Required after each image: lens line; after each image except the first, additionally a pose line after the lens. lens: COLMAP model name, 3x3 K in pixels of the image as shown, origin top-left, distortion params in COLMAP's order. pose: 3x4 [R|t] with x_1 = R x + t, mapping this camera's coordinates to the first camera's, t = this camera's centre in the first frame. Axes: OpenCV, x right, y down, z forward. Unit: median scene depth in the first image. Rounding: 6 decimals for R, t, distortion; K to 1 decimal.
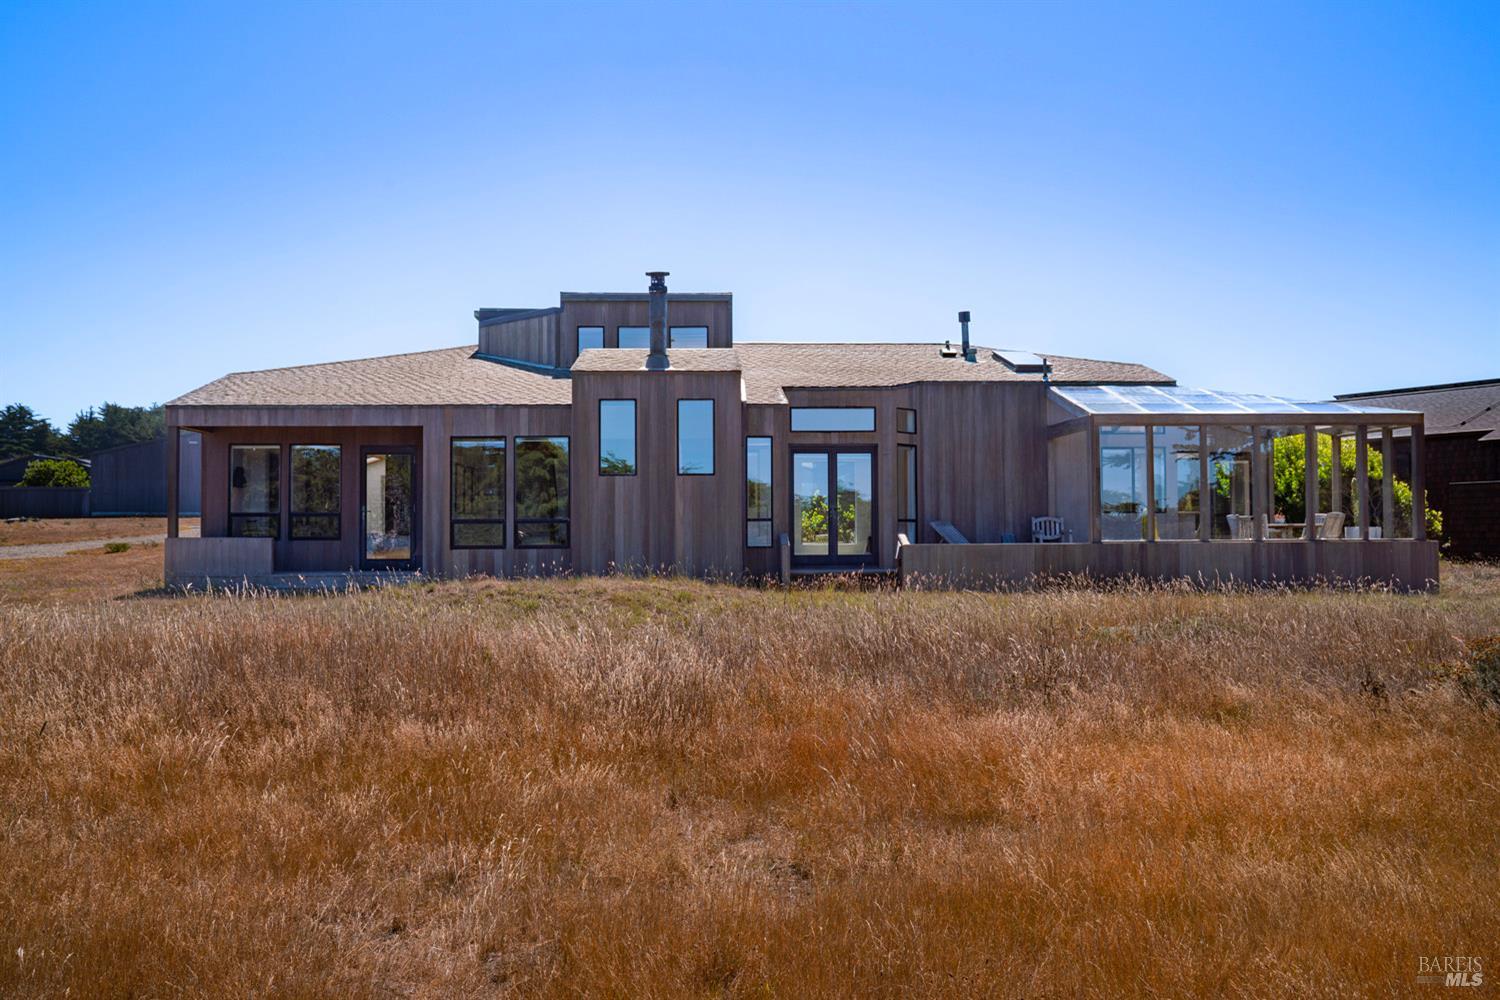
lens RADIAL K [[1356.3, 0, 749.9], [0, 1356.3, 497.9], [0, 0, 1]] dist [-0.021446, -0.005257]
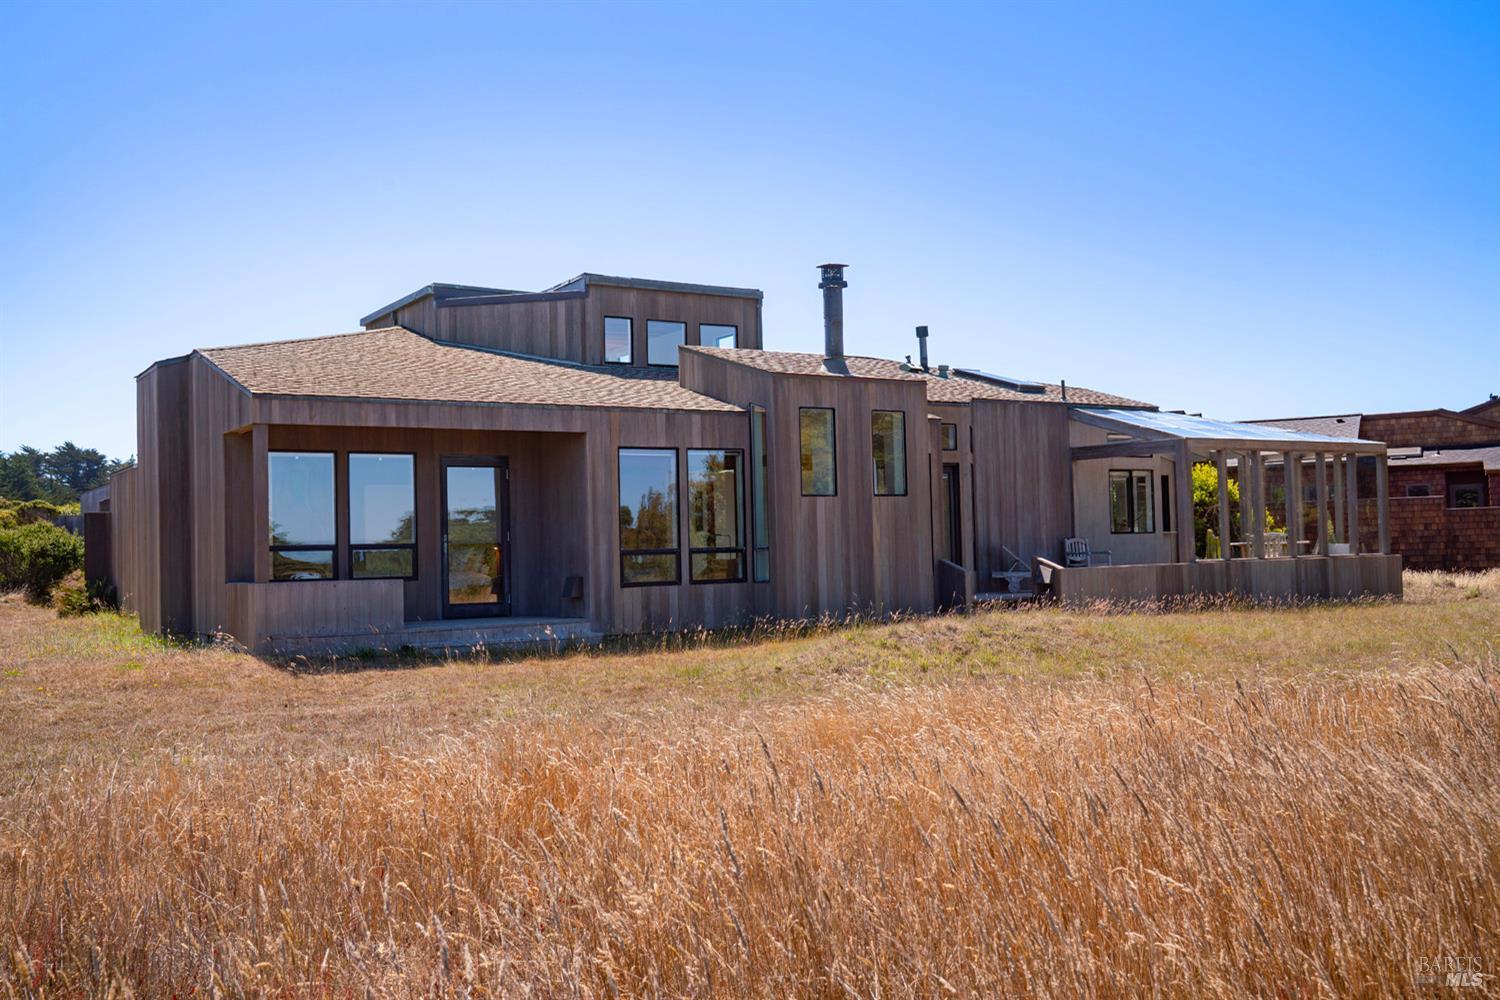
lens RADIAL K [[1410.6, 0, 749.8], [0, 1410.6, 500.3], [0, 0, 1]] dist [-0.083699, 0.000000]
pose [[0.864140, 0.001303, 0.503250, -0.513783], [0.003168, 0.999963, -0.008029, -0.005967], [-0.503242, 0.008533, 0.864104, 0.218592]]
